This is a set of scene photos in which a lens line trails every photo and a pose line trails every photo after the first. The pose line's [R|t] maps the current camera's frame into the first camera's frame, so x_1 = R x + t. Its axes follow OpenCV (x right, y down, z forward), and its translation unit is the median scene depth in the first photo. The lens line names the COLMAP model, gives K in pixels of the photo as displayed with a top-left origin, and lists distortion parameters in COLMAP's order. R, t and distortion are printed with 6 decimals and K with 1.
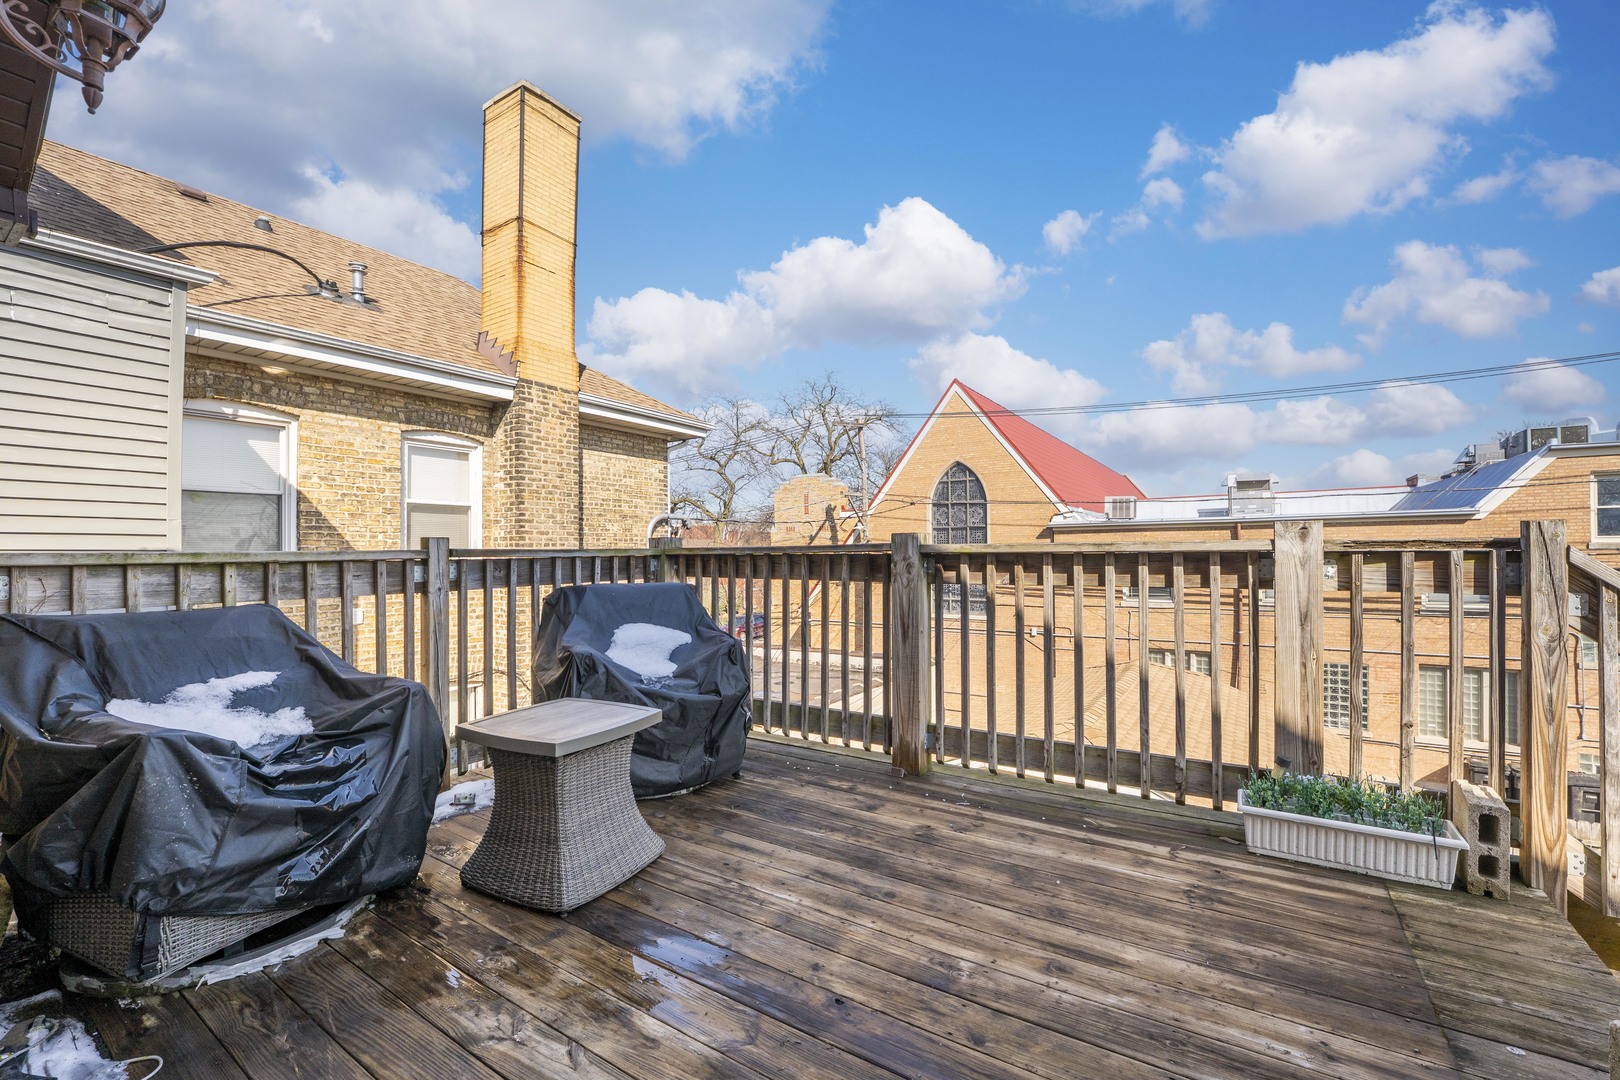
lens RADIAL K [[665.9, 0, 810.0], [0, 665.9, 540.0], [0, 0, 1]] dist [-0.031717, 0.000013]
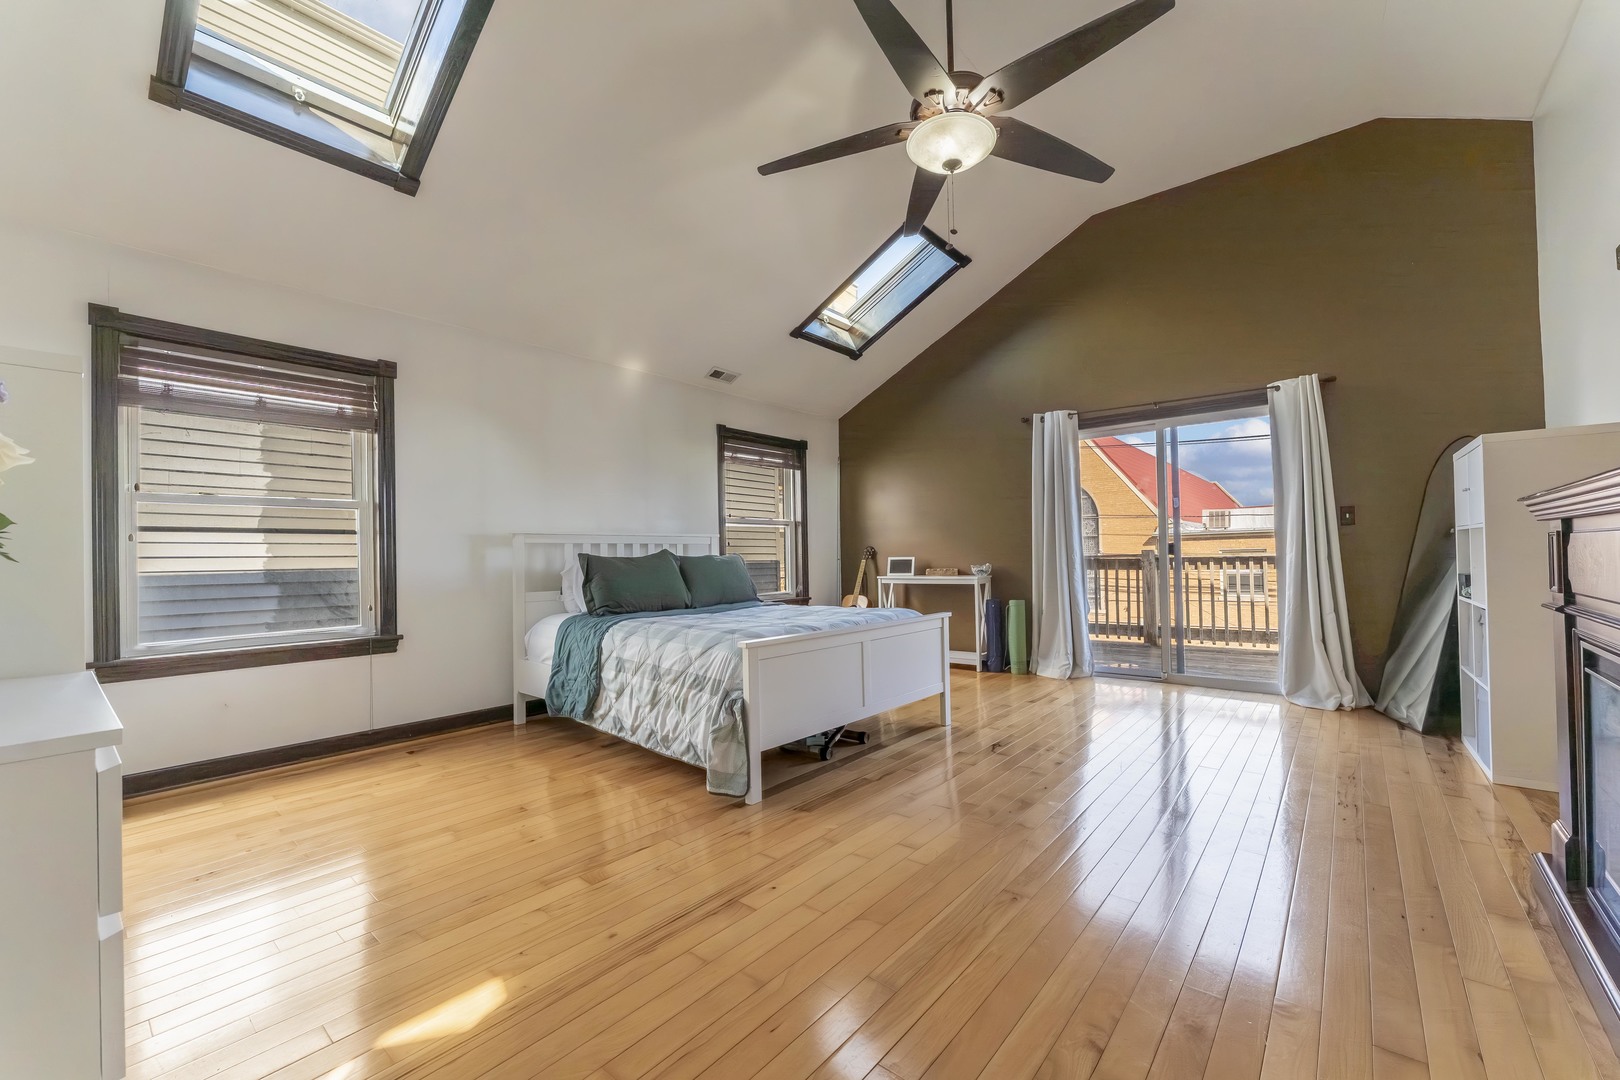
lens RADIAL K [[637.6, 0, 794.6], [0, 637.6, 544.1], [0, 0, 1]] dist [-0.027938, 0.000172]
pose [[0.990346, -0.014034, -0.137906, -0.147201], [0.013173, 0.999888, -0.007157, -0.005846], [0.137991, 0.005272, 0.990419, -0.268266]]
